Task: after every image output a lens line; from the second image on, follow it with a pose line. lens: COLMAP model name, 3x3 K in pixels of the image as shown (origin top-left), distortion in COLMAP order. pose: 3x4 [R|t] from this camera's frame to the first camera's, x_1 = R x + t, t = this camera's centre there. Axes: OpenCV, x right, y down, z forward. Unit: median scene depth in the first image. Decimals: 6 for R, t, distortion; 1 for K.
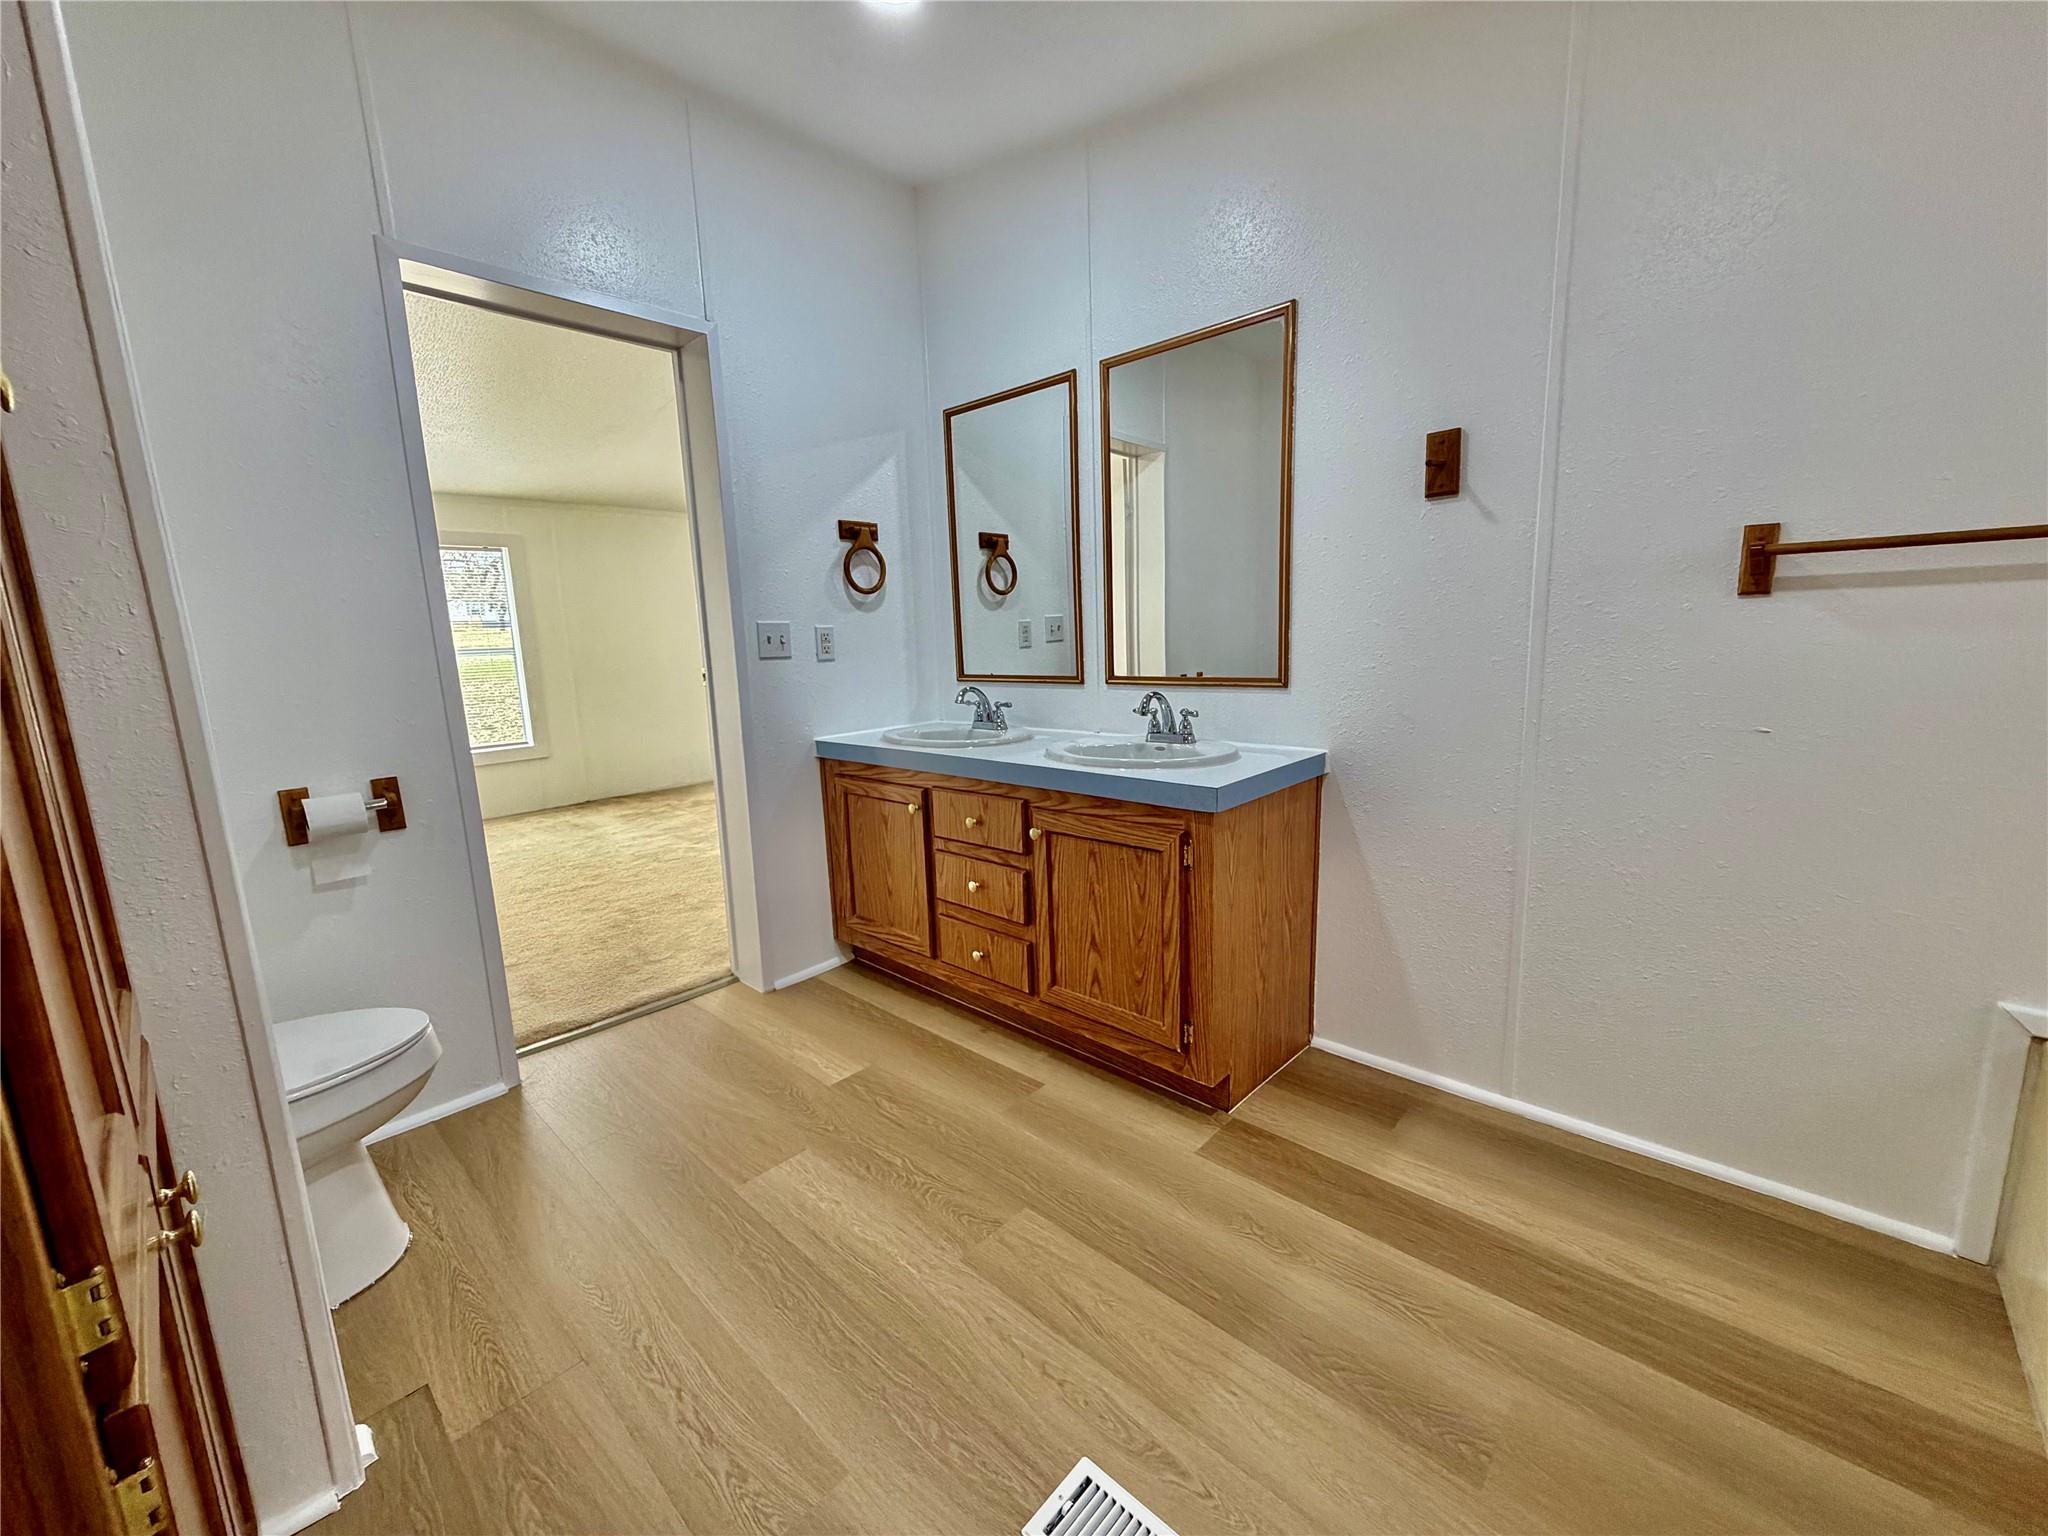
lens RADIAL K [[814.5, 0, 1025.9], [0, 814.5, 770.2], [0, 0, 1]] dist [-0.001289, -0.000148]
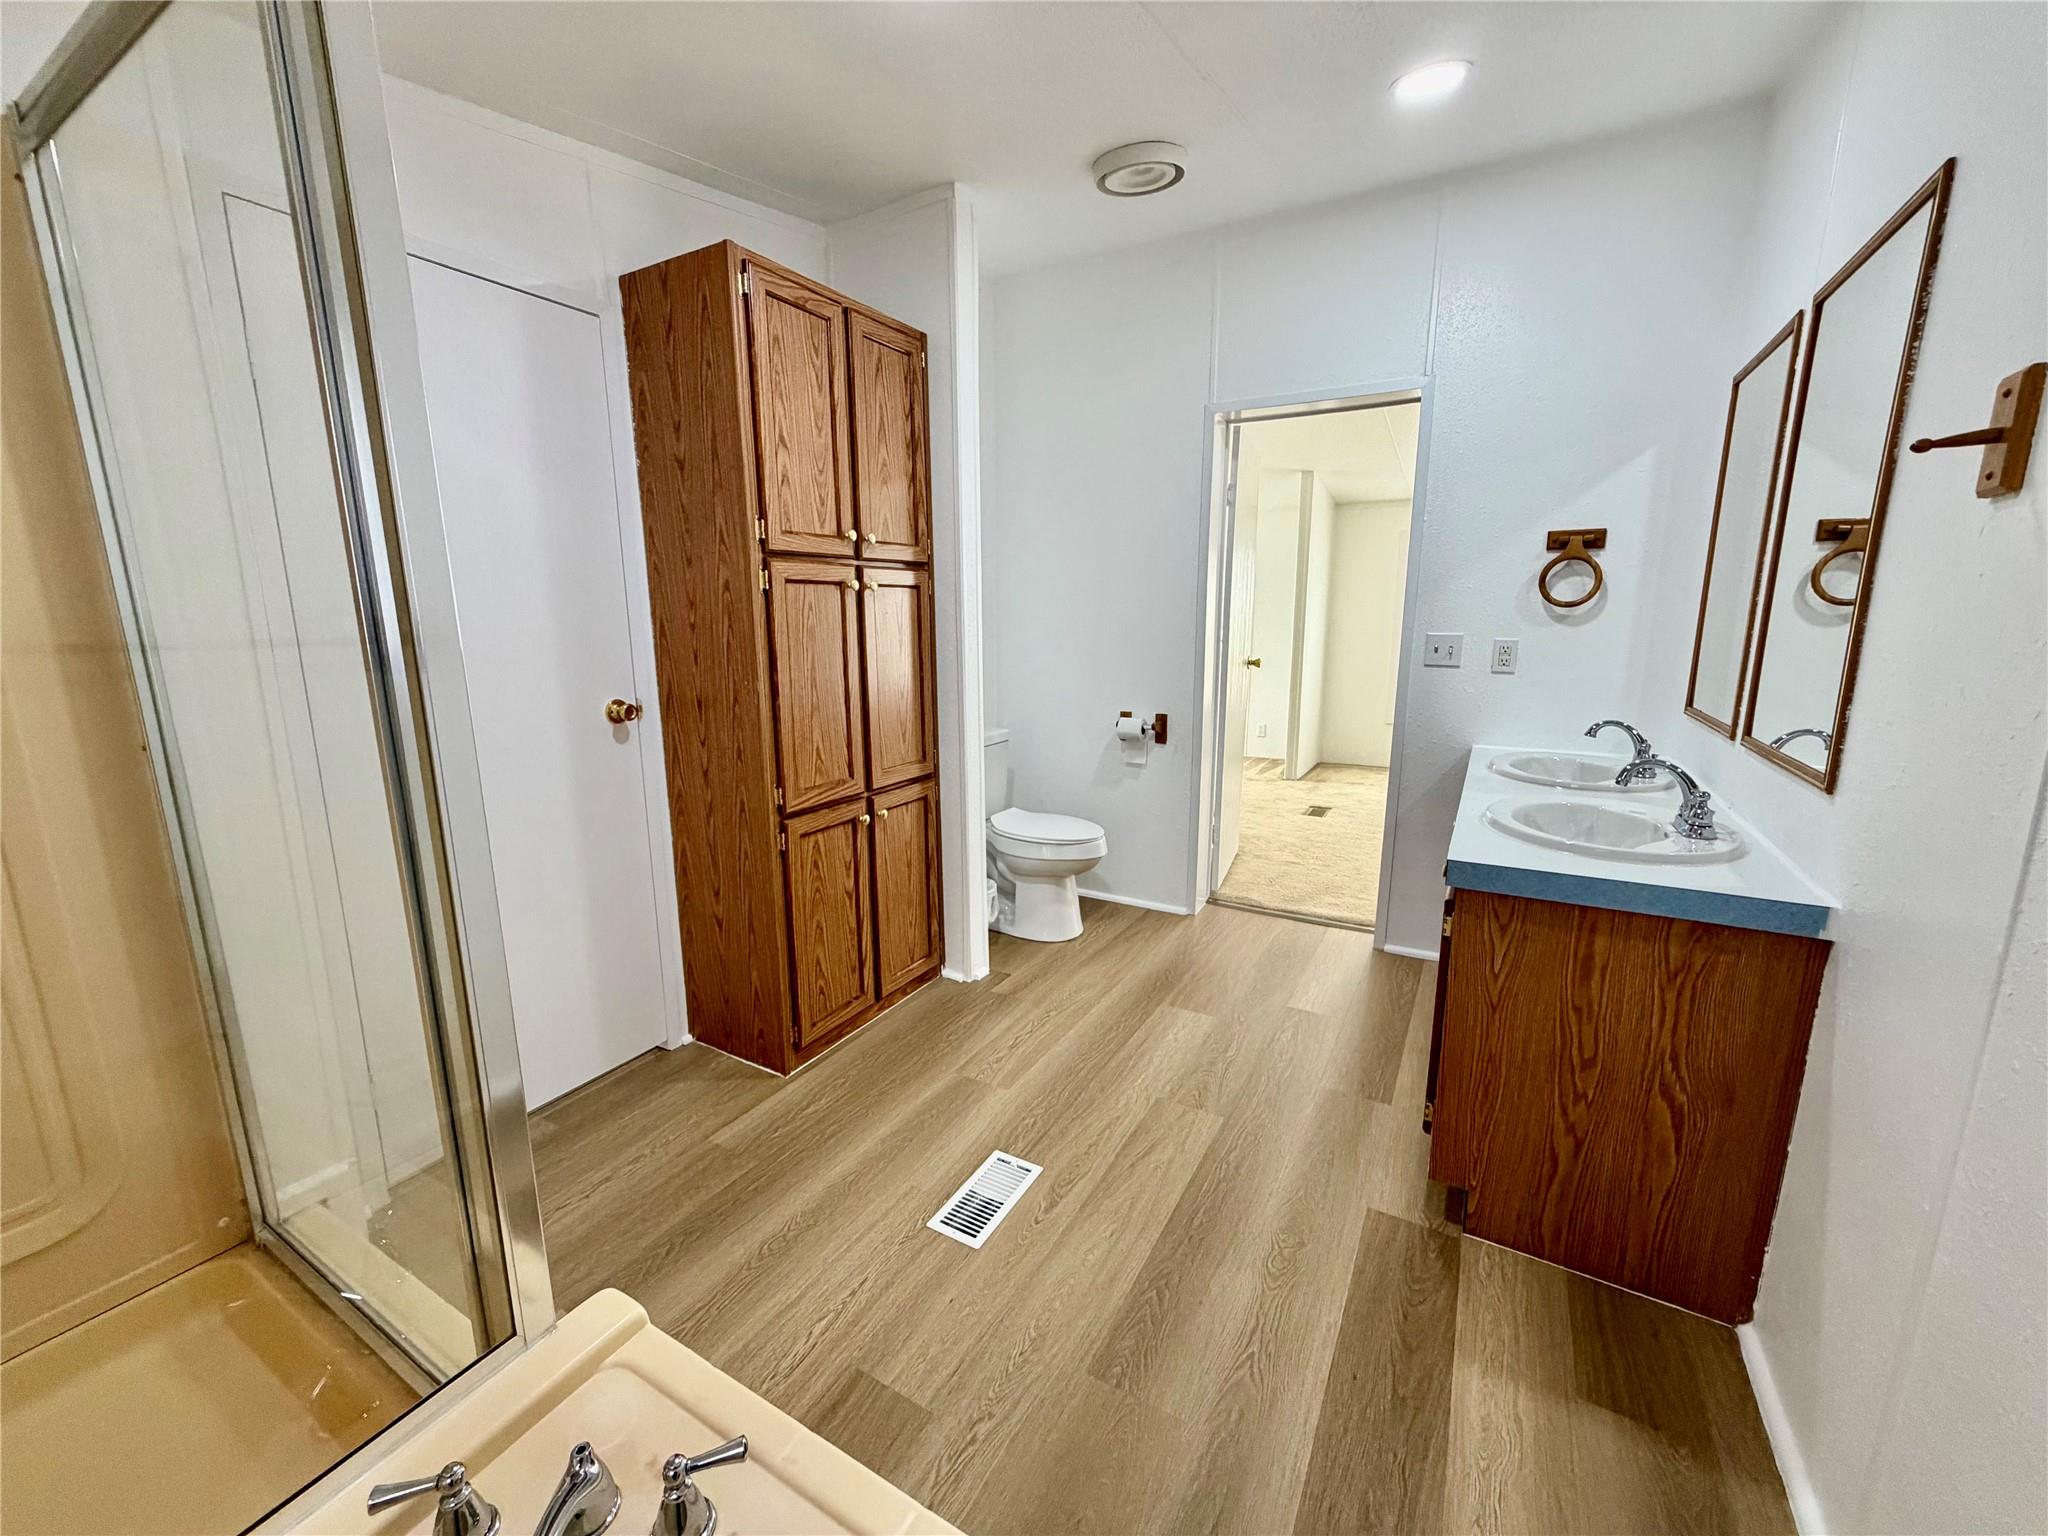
lens RADIAL K [[814.8, 0, 1019.6], [0, 814.8, 774.4], [0, 0, 1]] dist [-0.000324, -0.000133]
pose [[0.218670, 0.222639, -0.950061, 0.877187], [-0.169016, 0.967549, 0.187836, -0.144881], [0.961050, 0.119501, 0.249204, 0.263330]]
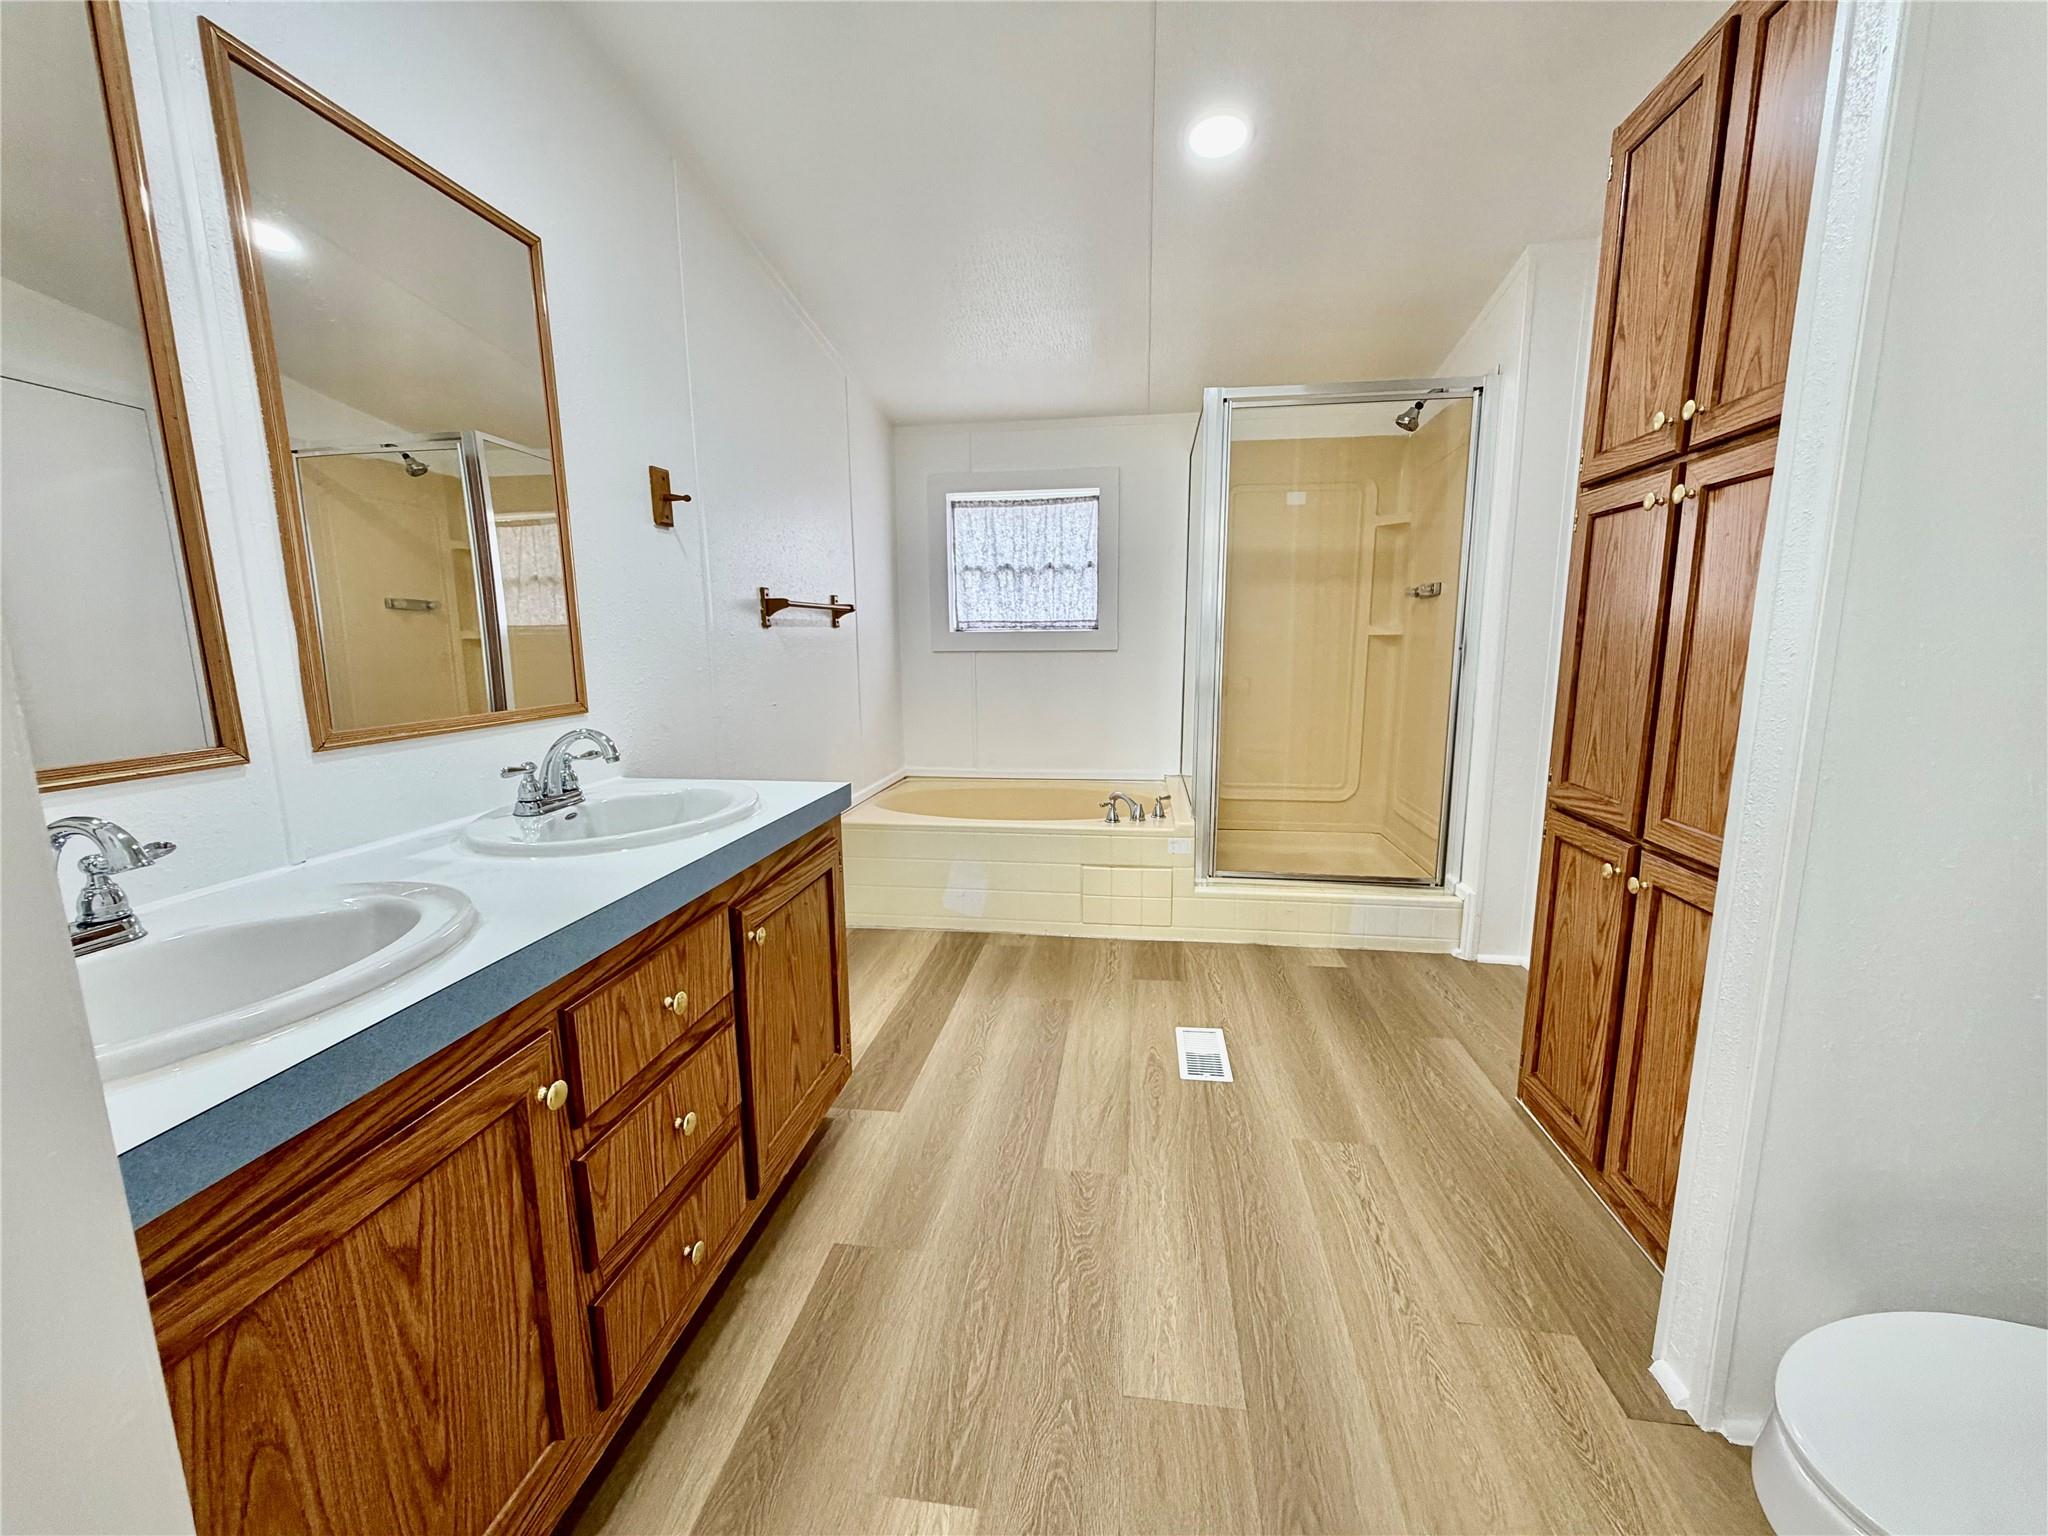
lens RADIAL K [[811.7, 0, 1023.0], [0, 811.7, 769.1], [0, 0, 1]] dist [-0.000093, -0.000089]
pose [[-0.568943, -0.092811, 0.817123, -0.690985], [0.169240, 0.959129, 0.226778, -0.180069], [-0.804774, 0.267314, -0.529983, 1.237969]]
